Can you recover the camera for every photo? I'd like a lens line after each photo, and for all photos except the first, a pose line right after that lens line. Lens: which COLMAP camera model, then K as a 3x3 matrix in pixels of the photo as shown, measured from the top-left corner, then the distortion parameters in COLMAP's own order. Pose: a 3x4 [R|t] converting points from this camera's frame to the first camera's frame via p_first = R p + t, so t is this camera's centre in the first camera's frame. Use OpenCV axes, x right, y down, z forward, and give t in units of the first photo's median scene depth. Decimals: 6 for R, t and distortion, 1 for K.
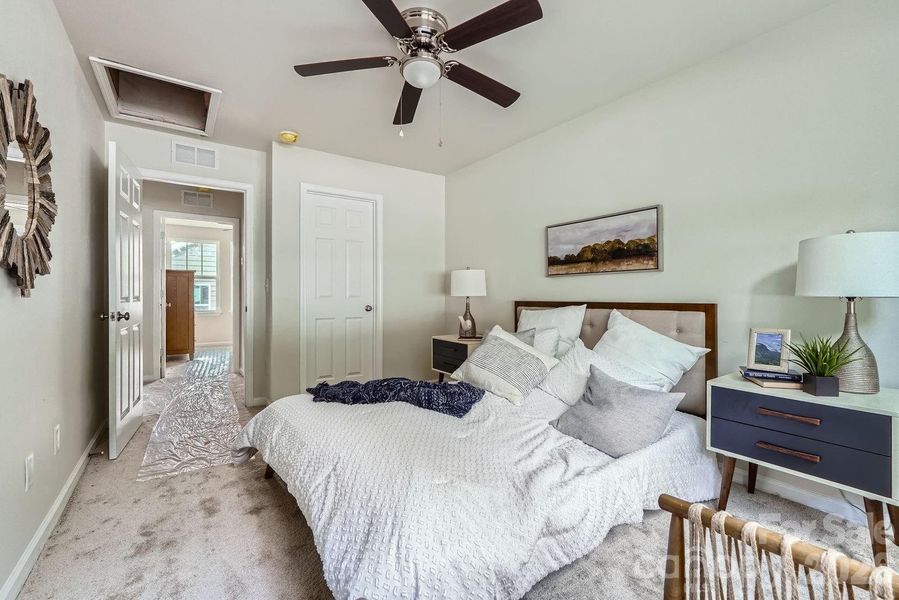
lens RADIAL K [[384.8, 0, 449.3], [0, 384.8, 290.0], [0, 0, 1]] dist [-0.001363, 0.000323]
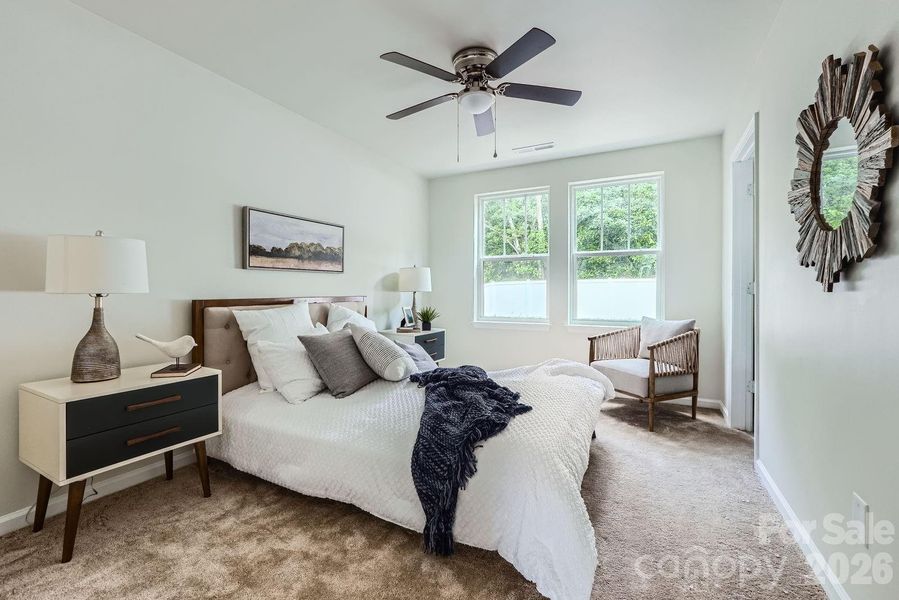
lens RADIAL K [[384.8, 0, 449.3], [0, 384.8, 290.0], [0, 0, 1]] dist [-0.001363, 0.000323]
pose [[-0.446845, 0.004548, 0.894600, -0.861726], [-0.008166, 0.999925, -0.009162, 0.019849], [-0.894574, -0.011399, -0.446774, 1.268759]]
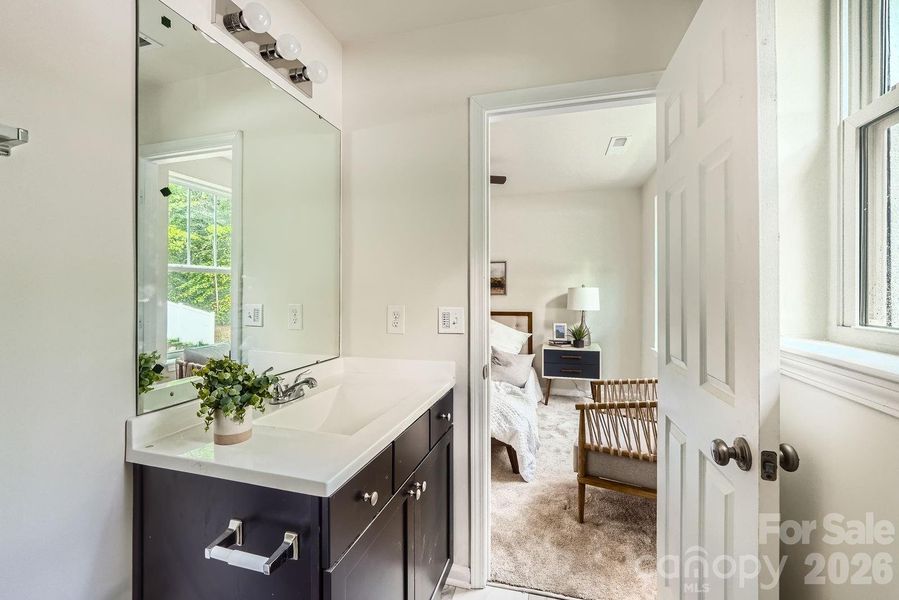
lens RADIAL K [[384.8, 0, 449.3], [0, 384.8, 290.0], [0, 0, 1]] dist [-0.001363, 0.000323]
pose [[0.781298, -0.002755, 0.624152, -0.871666], [-0.005362, 0.999924, 0.011126, -0.094620], [-0.624135, -0.012039, 0.781223, -0.325321]]
